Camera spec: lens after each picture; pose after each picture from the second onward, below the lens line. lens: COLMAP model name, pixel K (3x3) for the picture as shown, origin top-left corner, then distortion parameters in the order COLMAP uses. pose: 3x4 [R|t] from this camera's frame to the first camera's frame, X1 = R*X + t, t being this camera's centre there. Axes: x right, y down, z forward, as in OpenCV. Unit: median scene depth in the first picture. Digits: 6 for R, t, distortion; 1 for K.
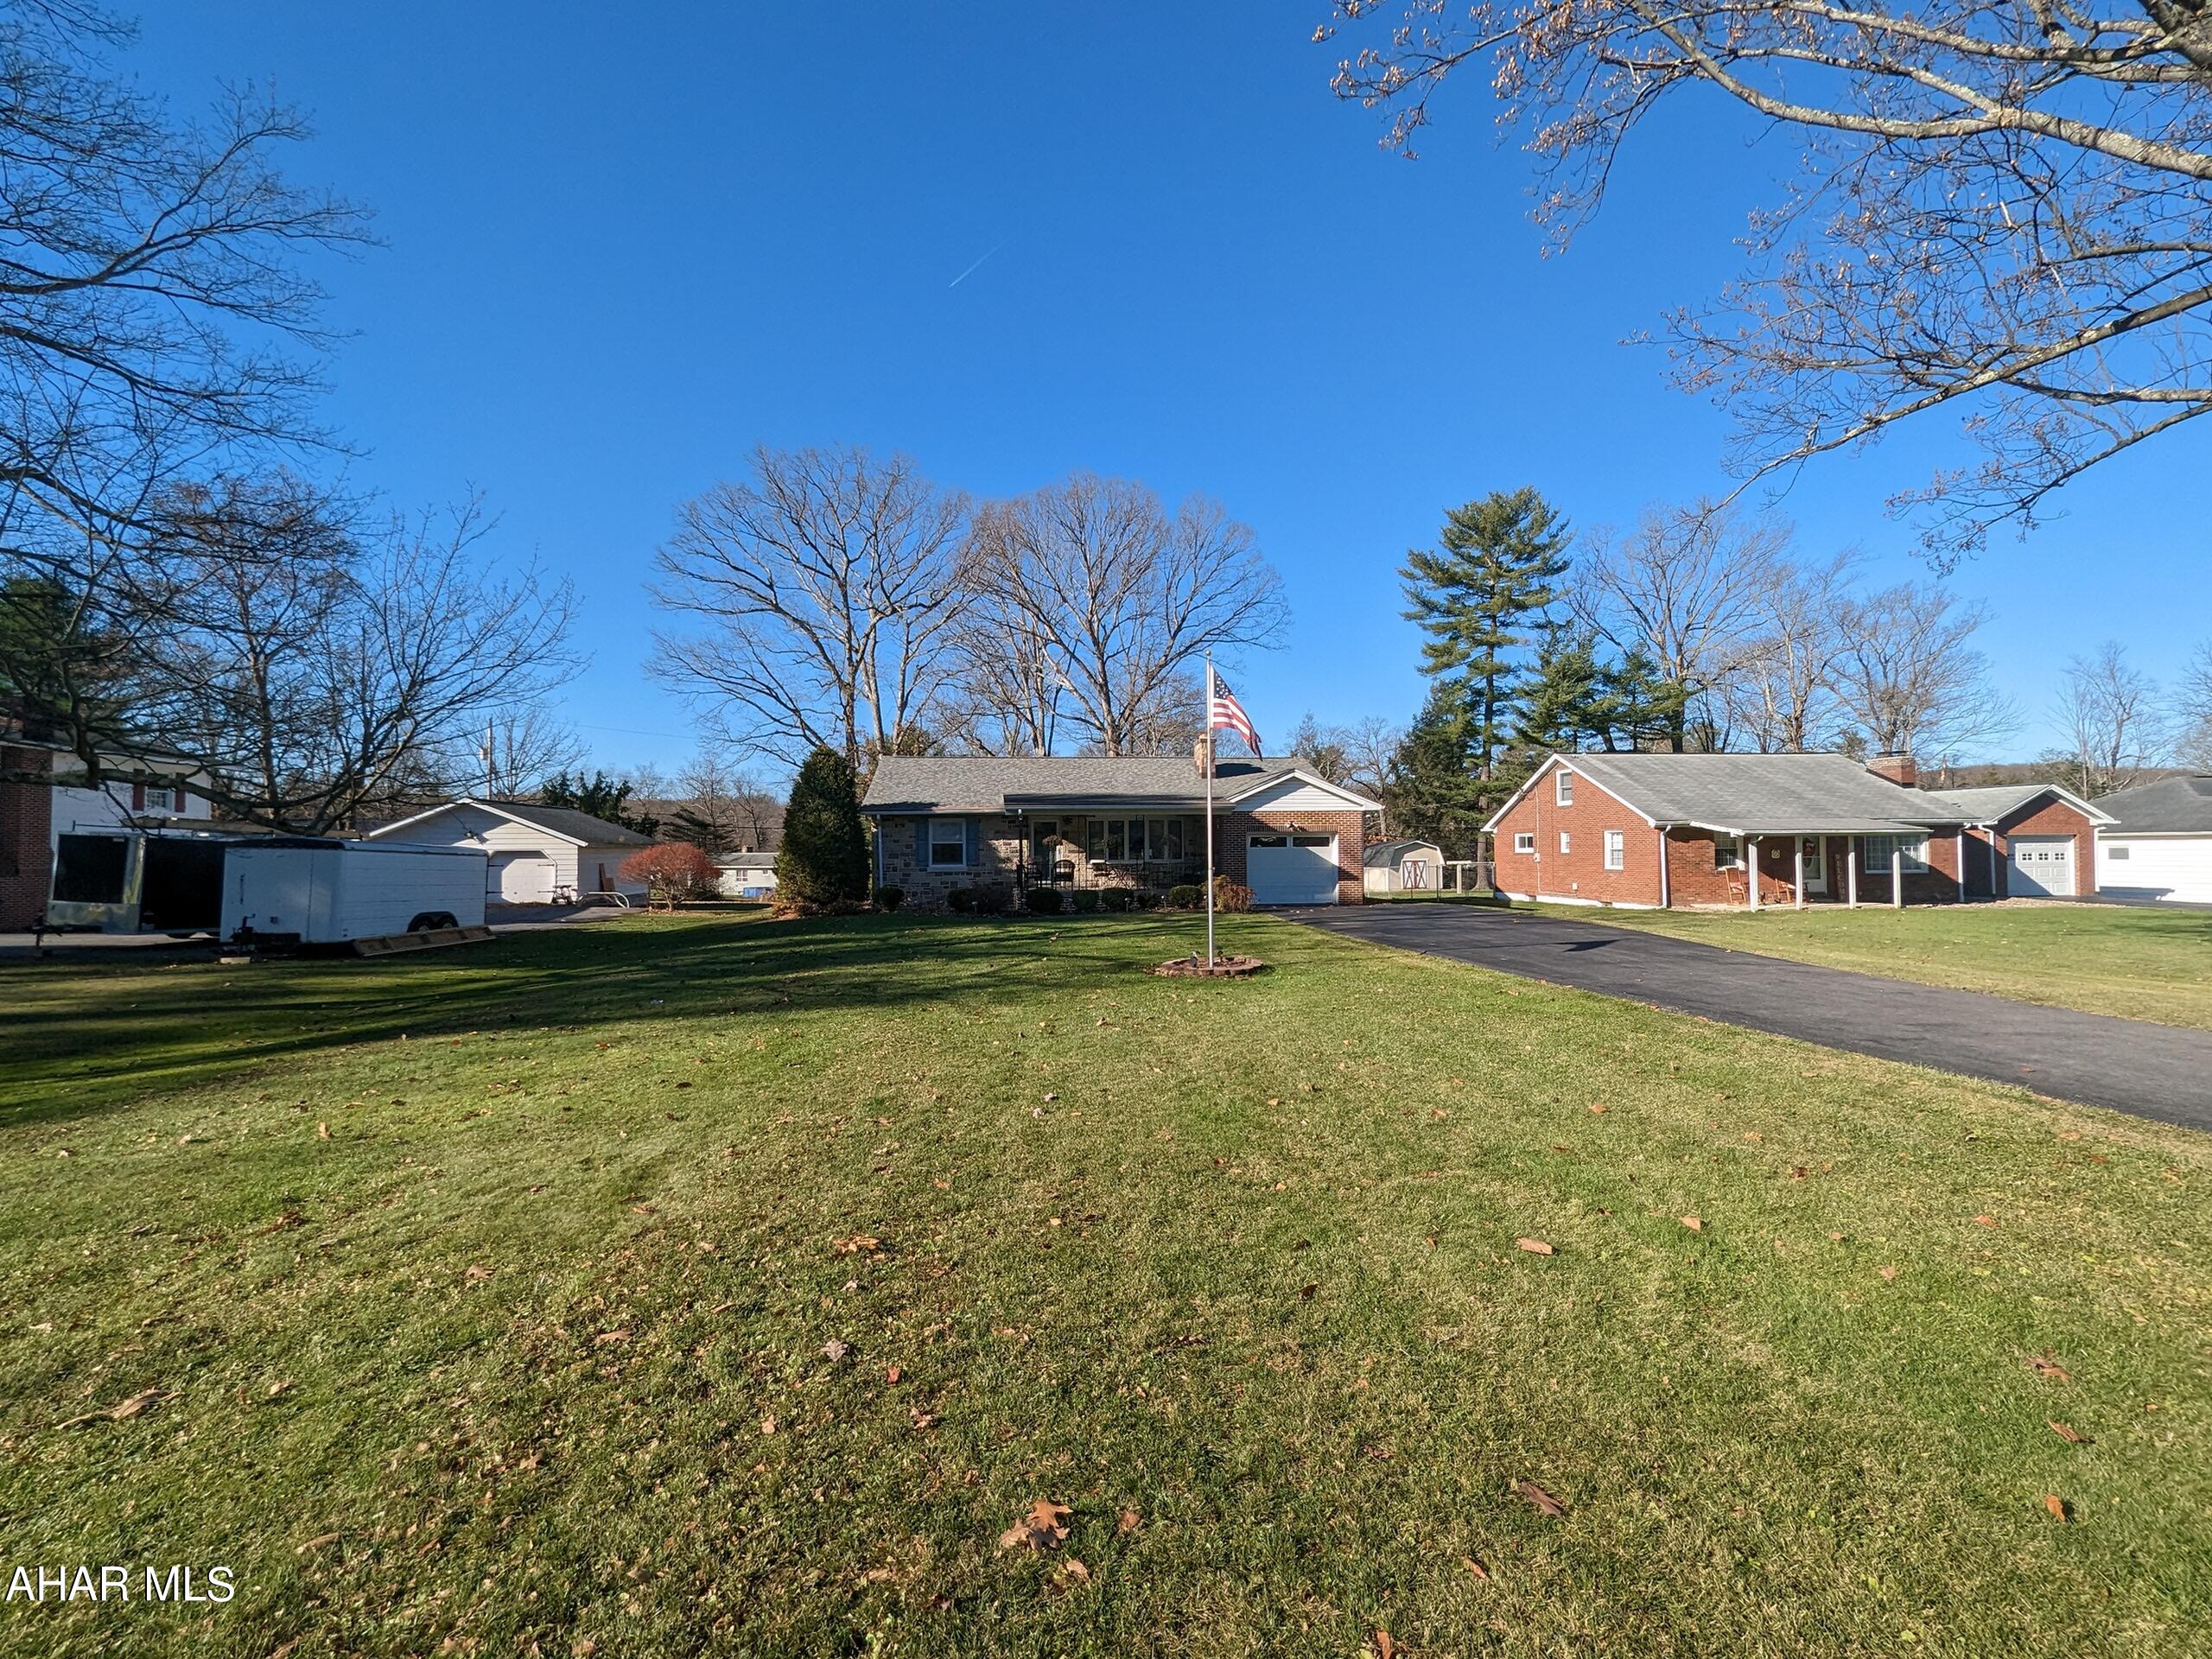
lens RADIAL K [[915.8, 0, 1099.0], [0, 915.8, 835.5], [0, 0, 1]] dist [0.001728, -0.000841]
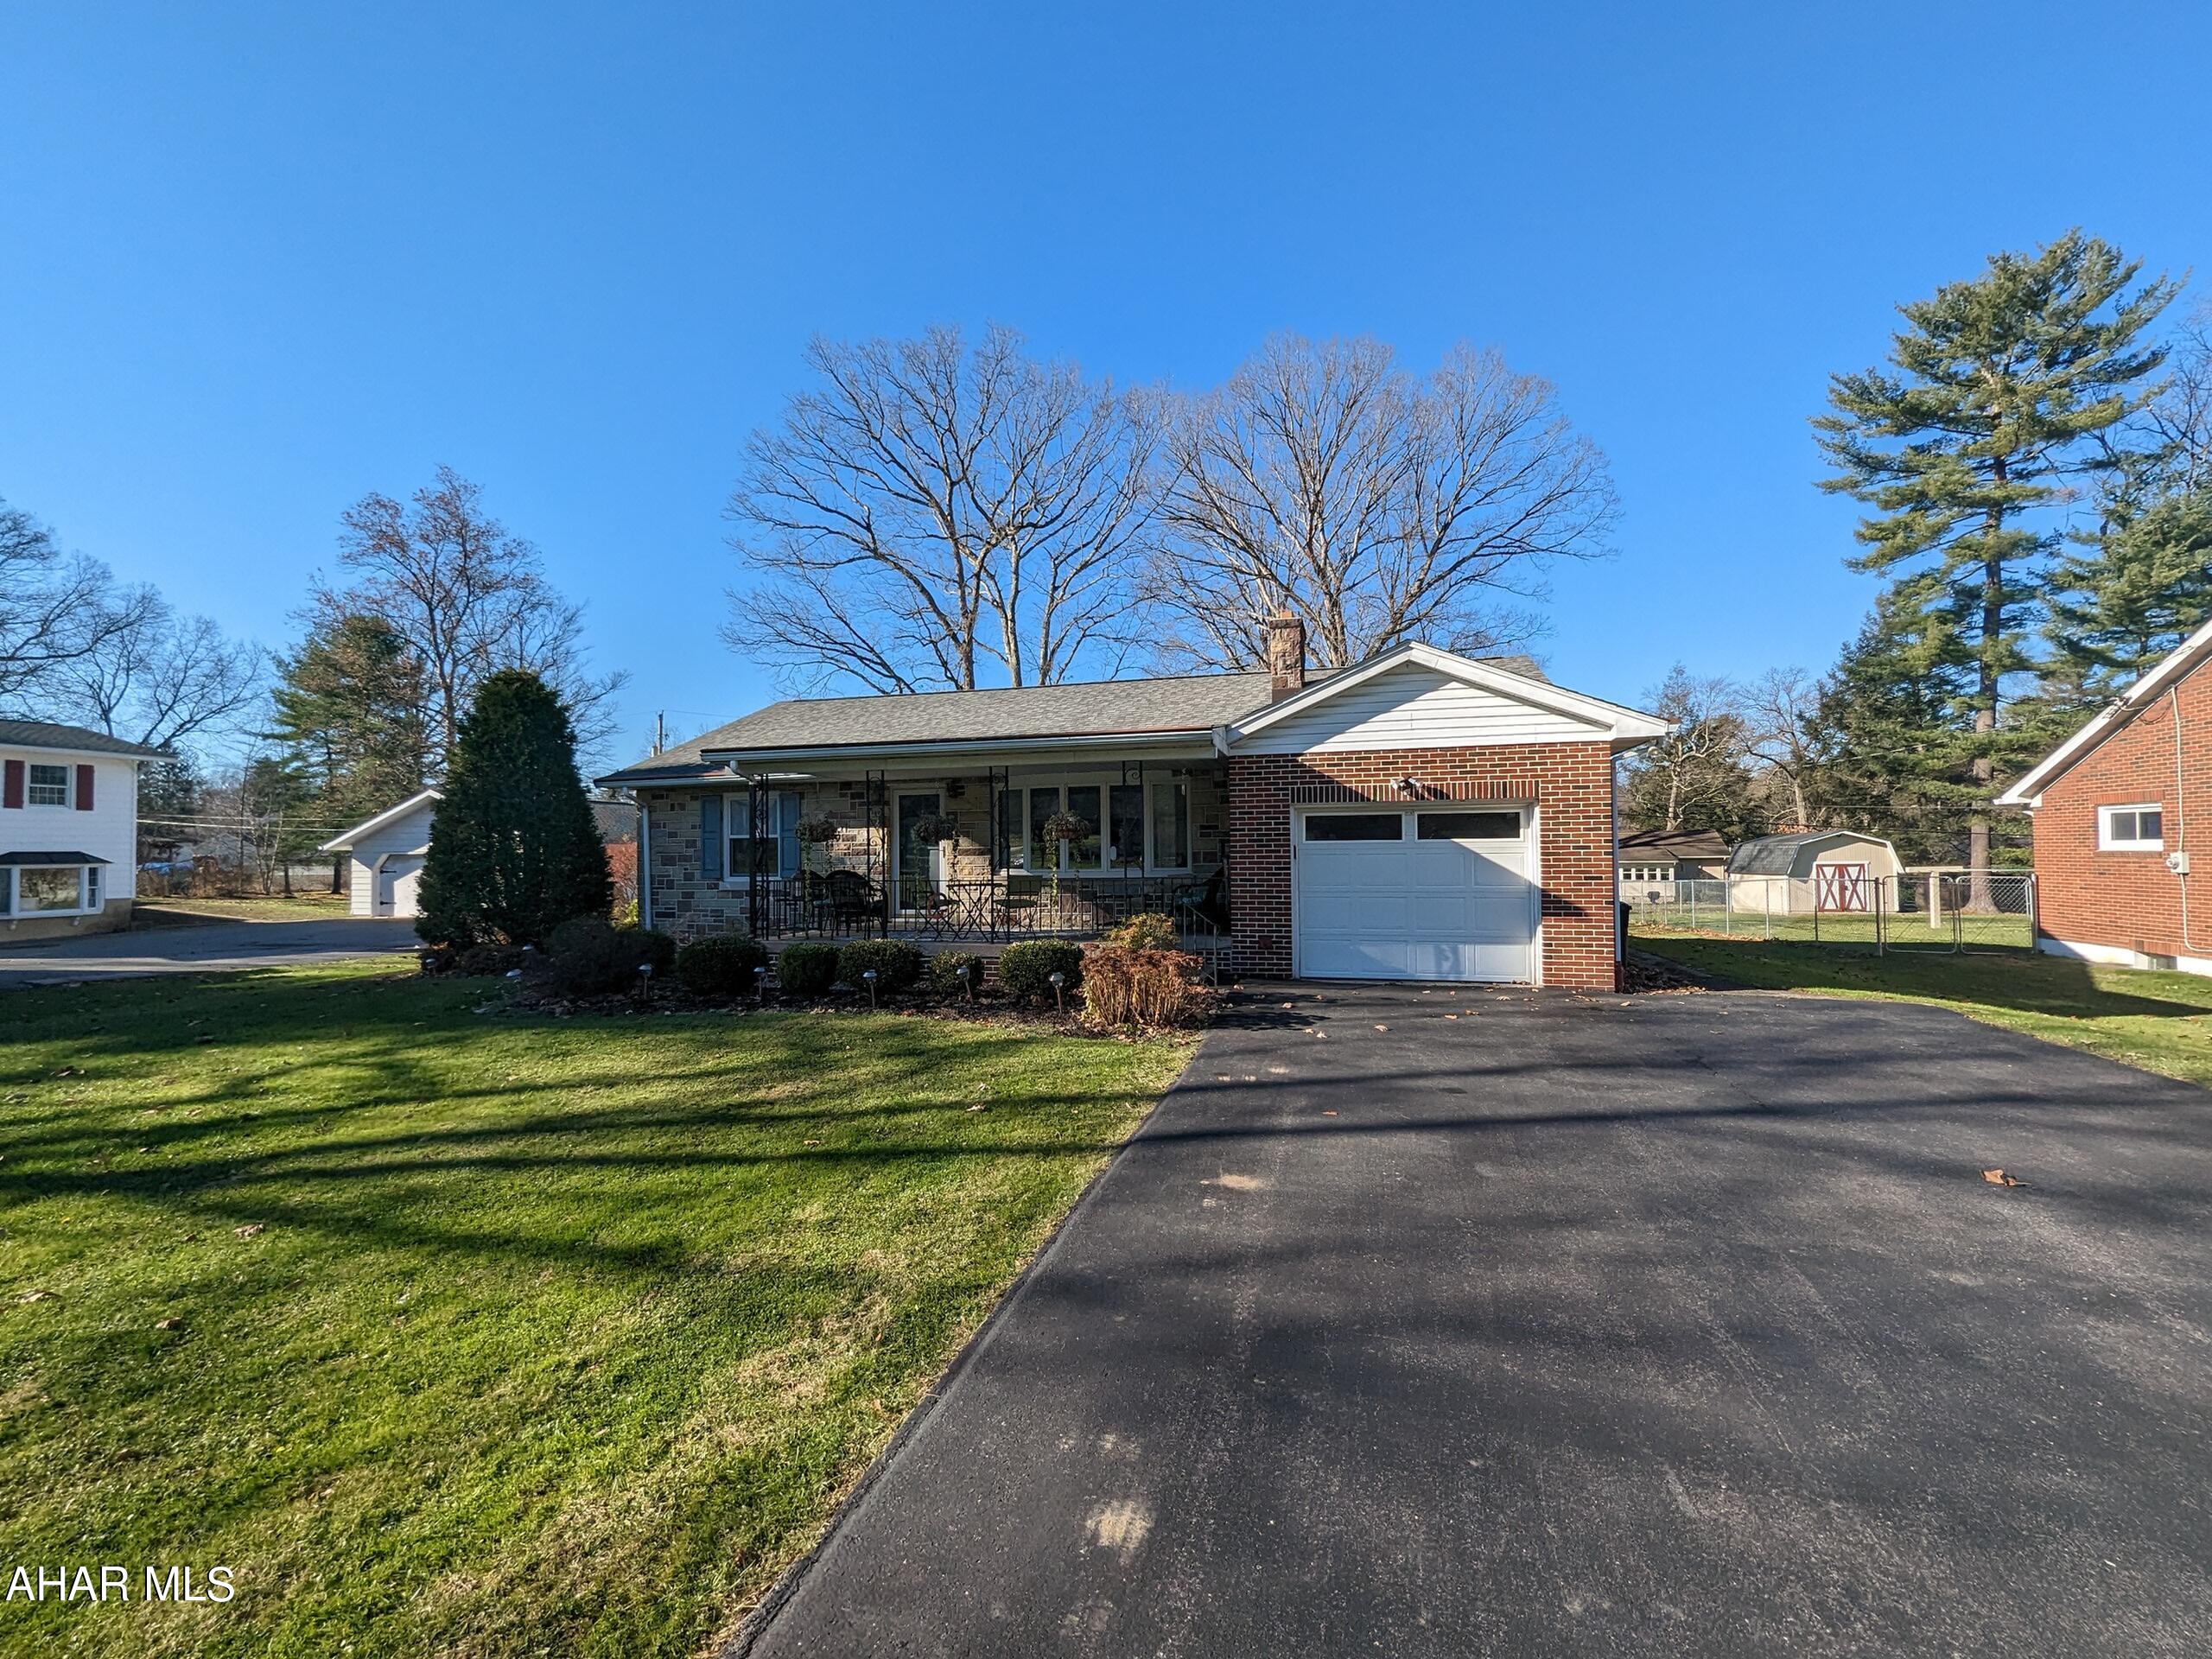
lens RADIAL K [[915.8, 0, 1099.0], [0, 915.8, 835.5], [0, 0, 1]] dist [0.001728, -0.000841]
pose [[0.934733, -0.009719, -0.355218, 0.099035], [0.009611, 0.999952, -0.002067, 0.004626], [0.355221, -0.001482, 0.934781, 0.253727]]
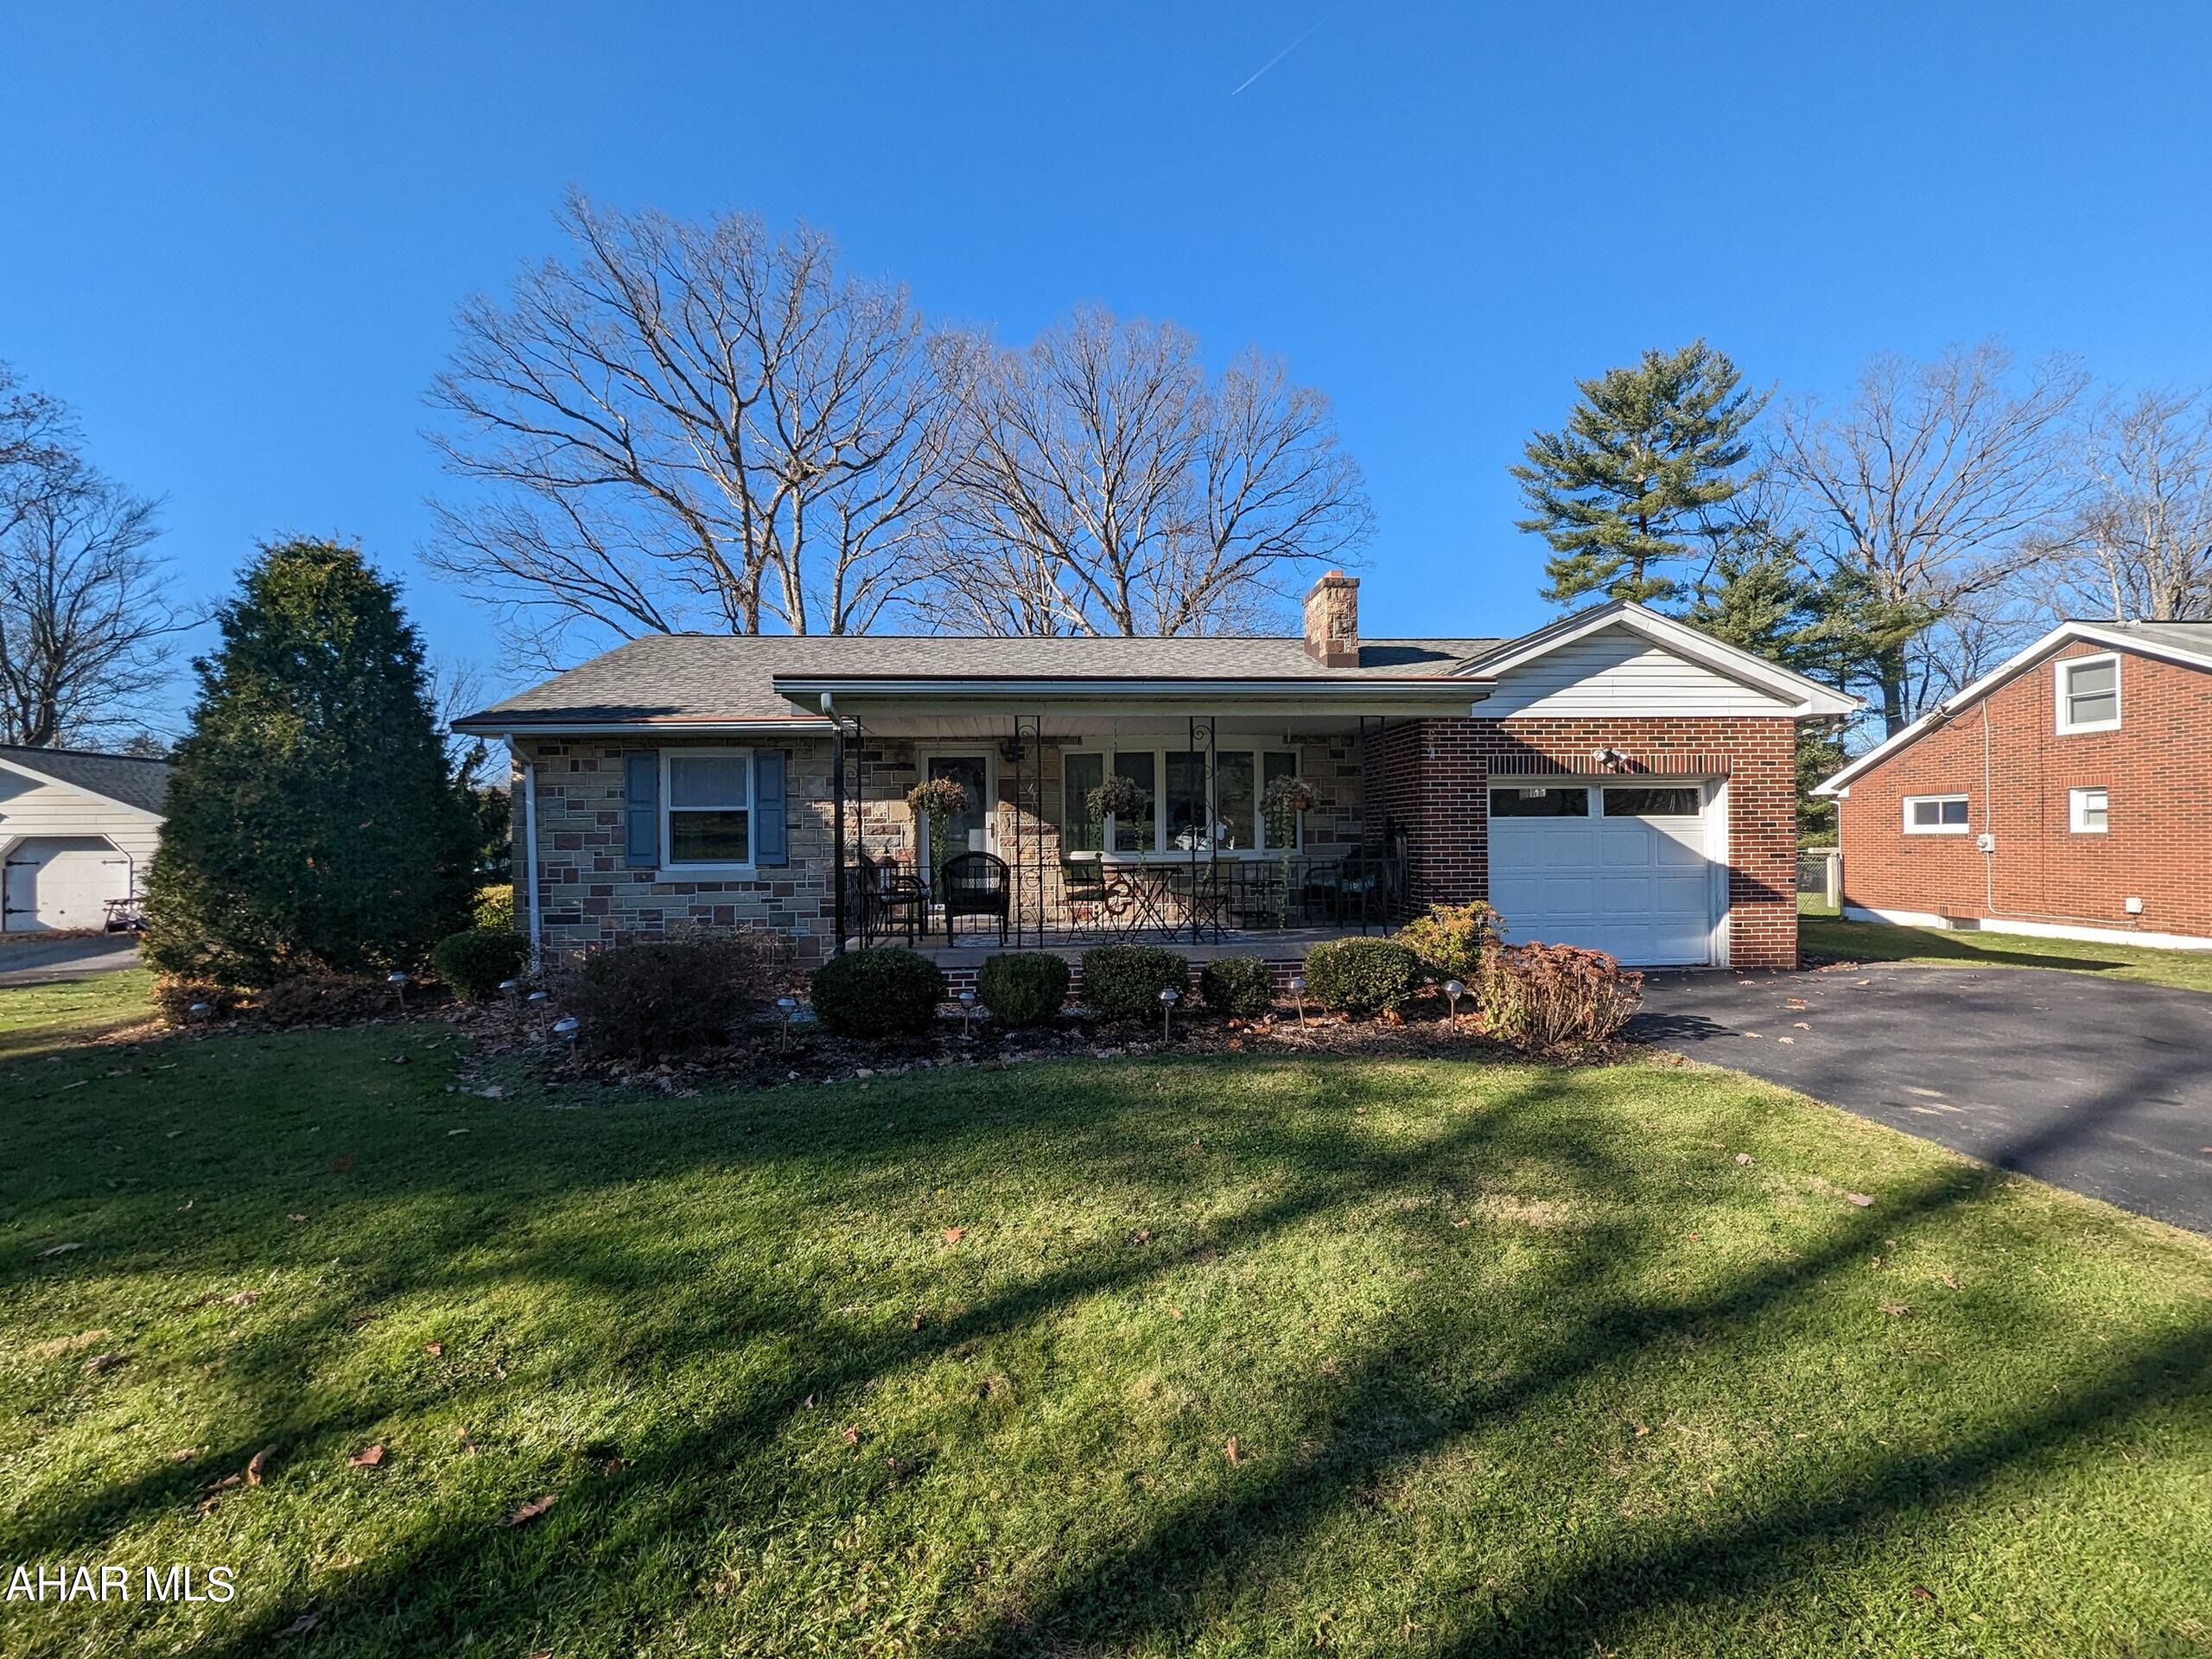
lens RADIAL K [[915.8, 0, 1099.0], [0, 915.8, 835.5], [0, 0, 1]] dist [0.001728, -0.000841]
pose [[0.999528, -0.003129, -0.030573, 0.007217], [0.003546, 0.999901, 0.013584, 0.006563], [0.030527, -0.013686, 0.999440, 0.273446]]
